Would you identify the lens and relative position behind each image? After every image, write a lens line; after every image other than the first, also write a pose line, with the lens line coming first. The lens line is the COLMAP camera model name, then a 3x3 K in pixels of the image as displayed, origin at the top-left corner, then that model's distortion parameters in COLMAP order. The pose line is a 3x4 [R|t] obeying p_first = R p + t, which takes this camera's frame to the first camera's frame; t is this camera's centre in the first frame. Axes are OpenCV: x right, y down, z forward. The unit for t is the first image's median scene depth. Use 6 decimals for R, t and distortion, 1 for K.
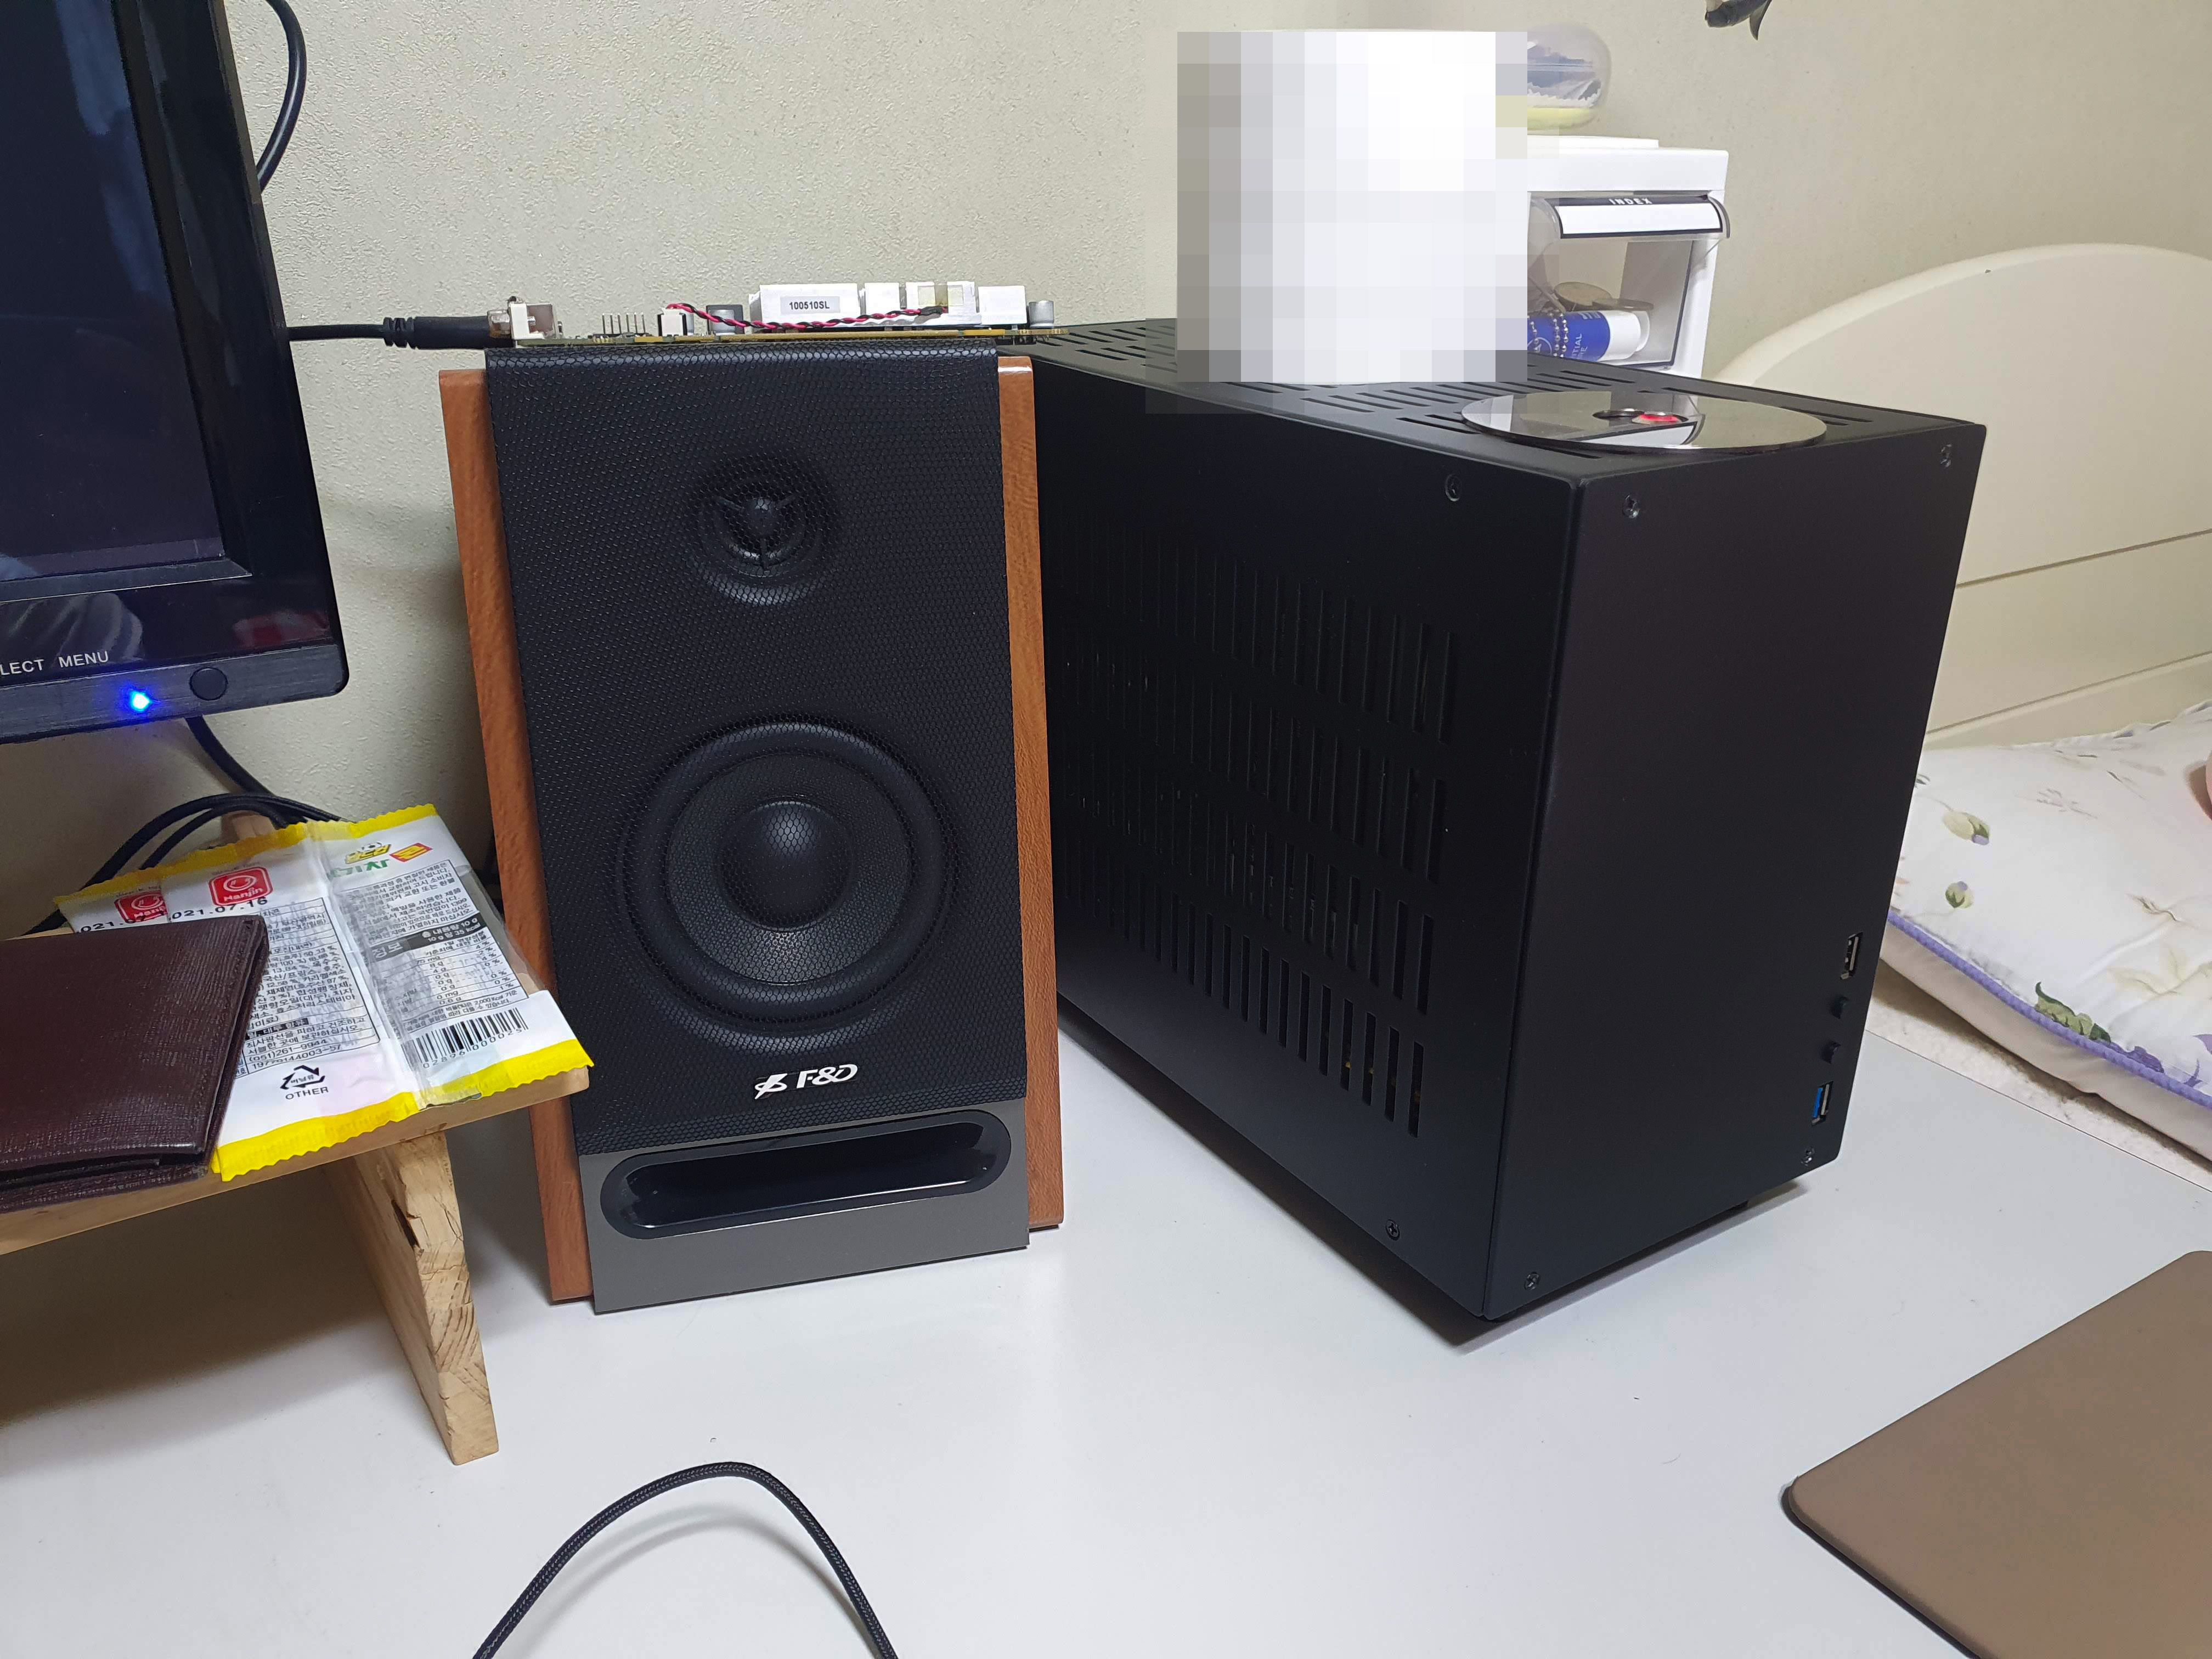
lens RADIAL K [[1669.1, 0, 1106.0], [0, 1669.1, 829.5], [0, 0, 1]] dist [0.045108, -0.001668]
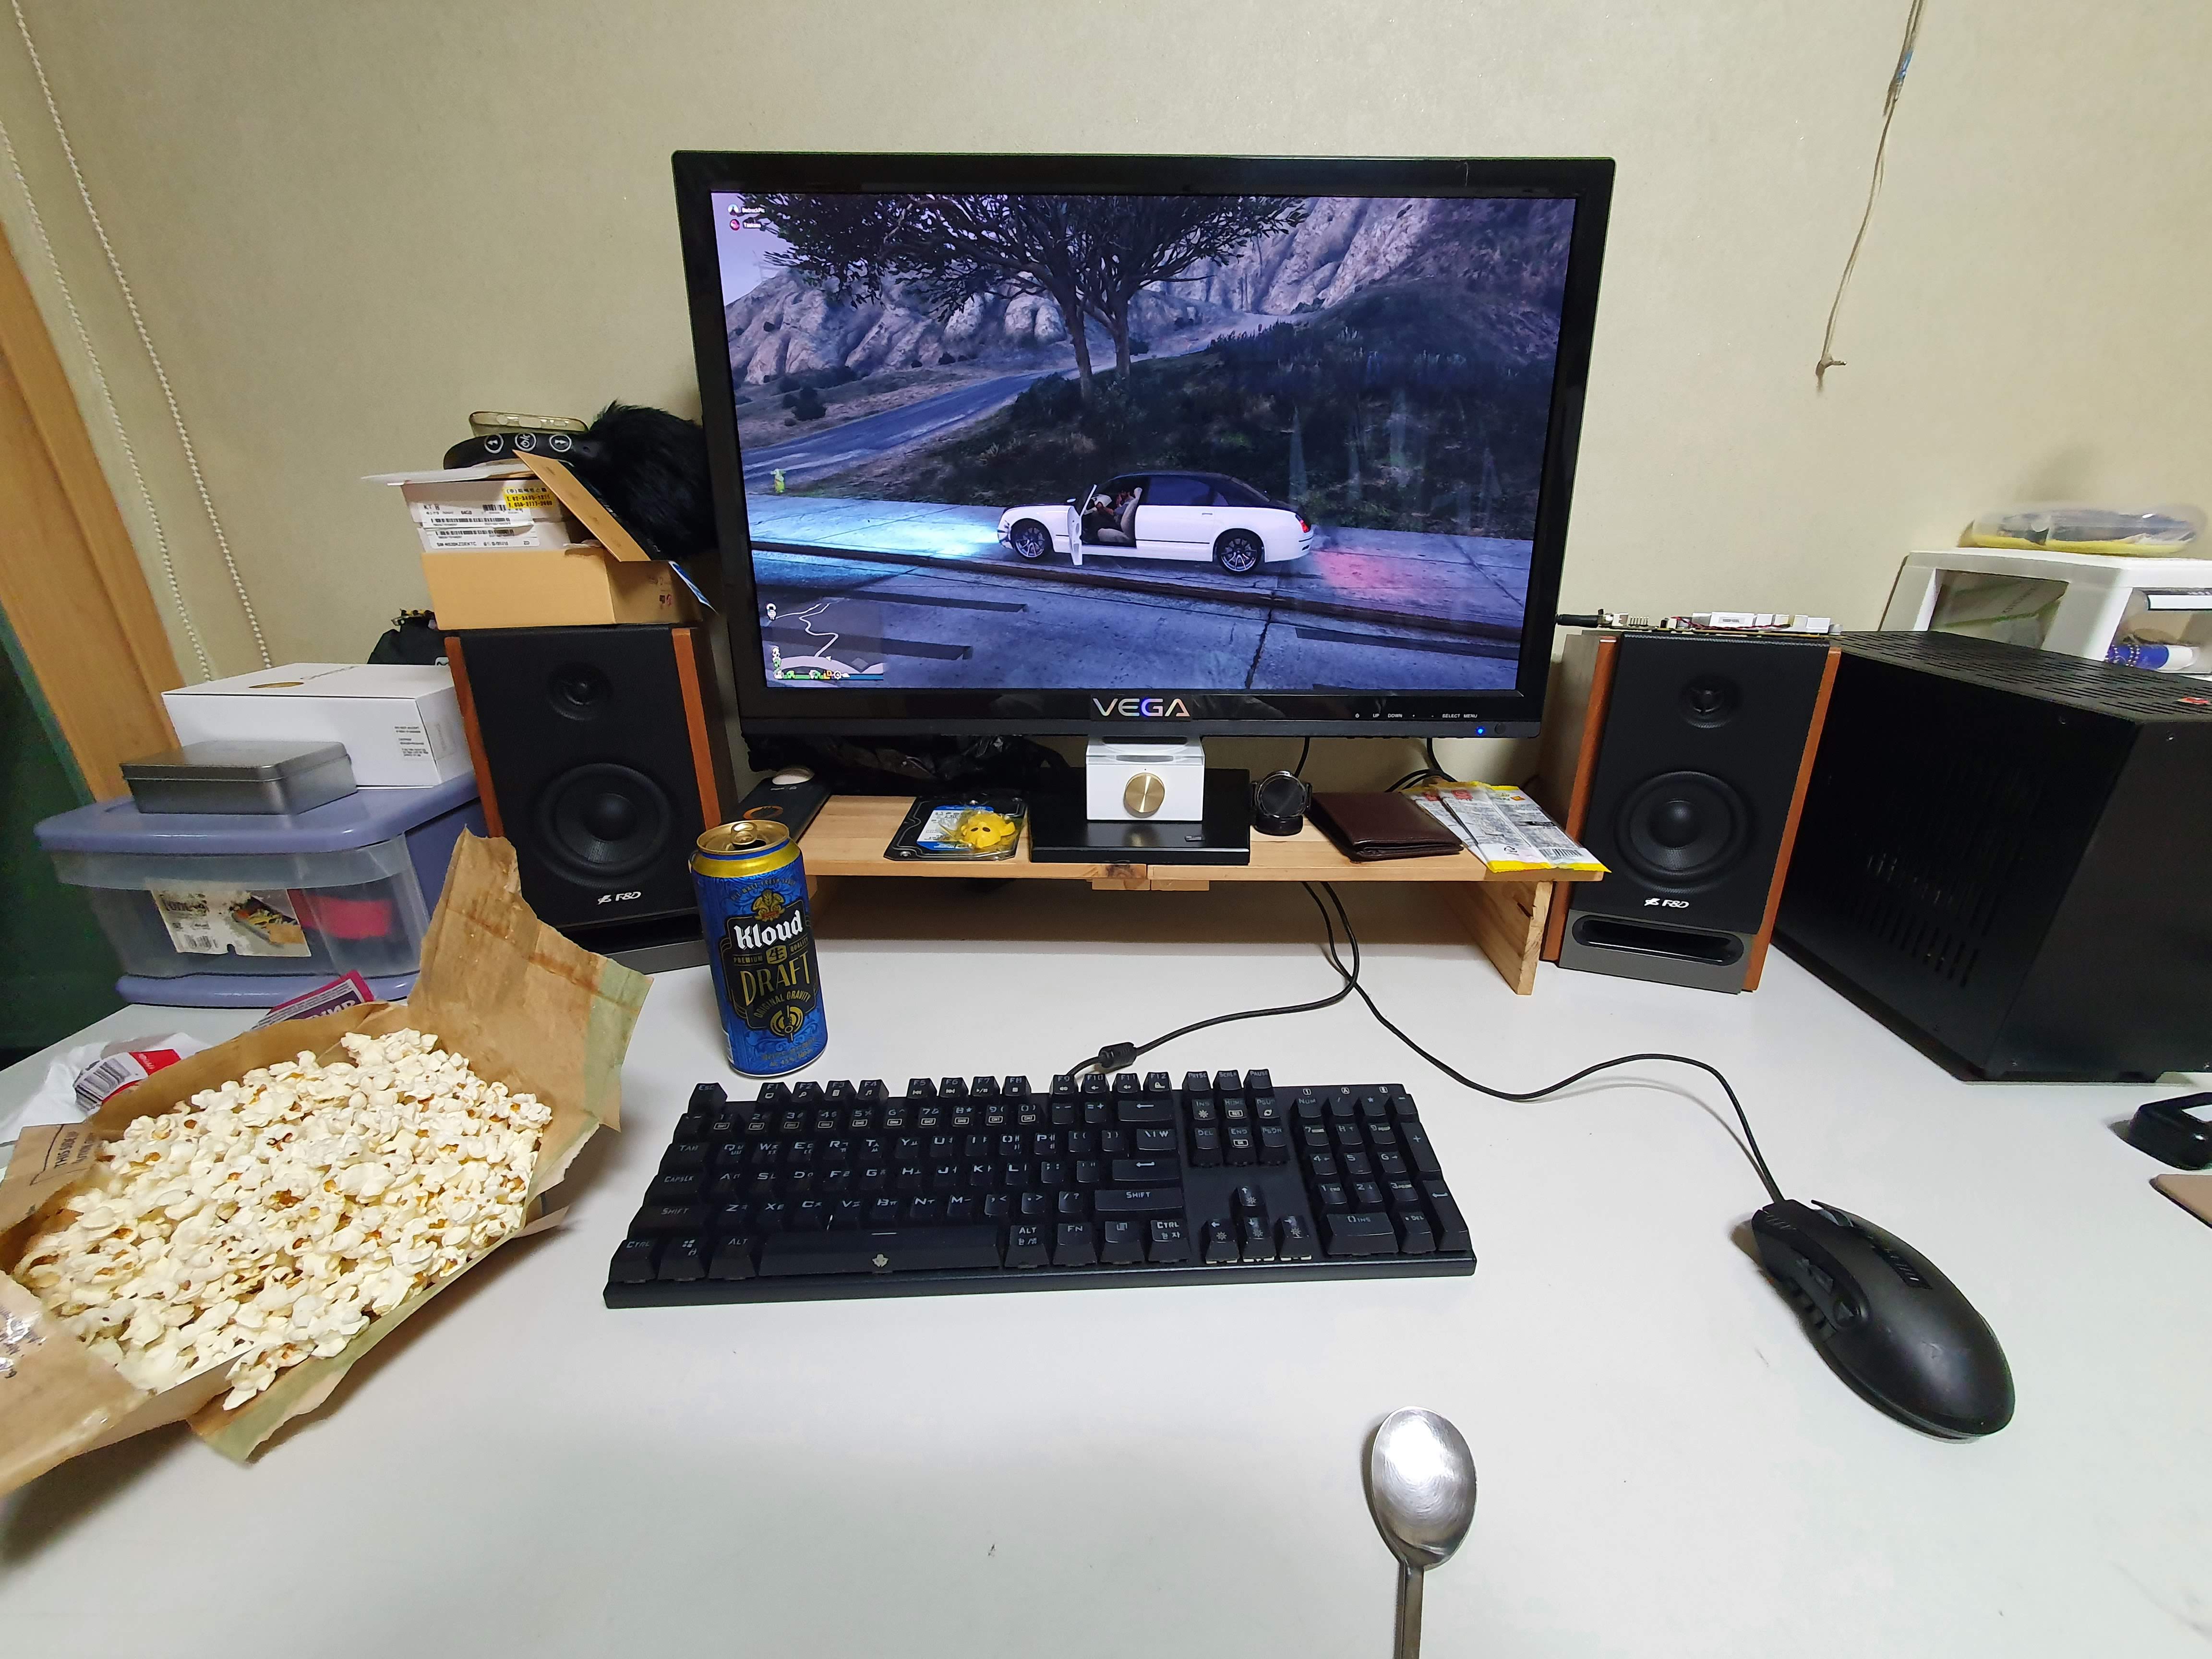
lens RADIAL K [[881.7, 0, 1106.0], [0, 881.7, 829.5], [0, 0, 1]] dist [0.000569, -0.000013]
pose [[0.831186, 0.198411, -0.519386, -0.213071], [-0.209272, 0.977105, 0.038361, 0.165889], [0.515106, 0.076808, 0.853678, -0.683707]]
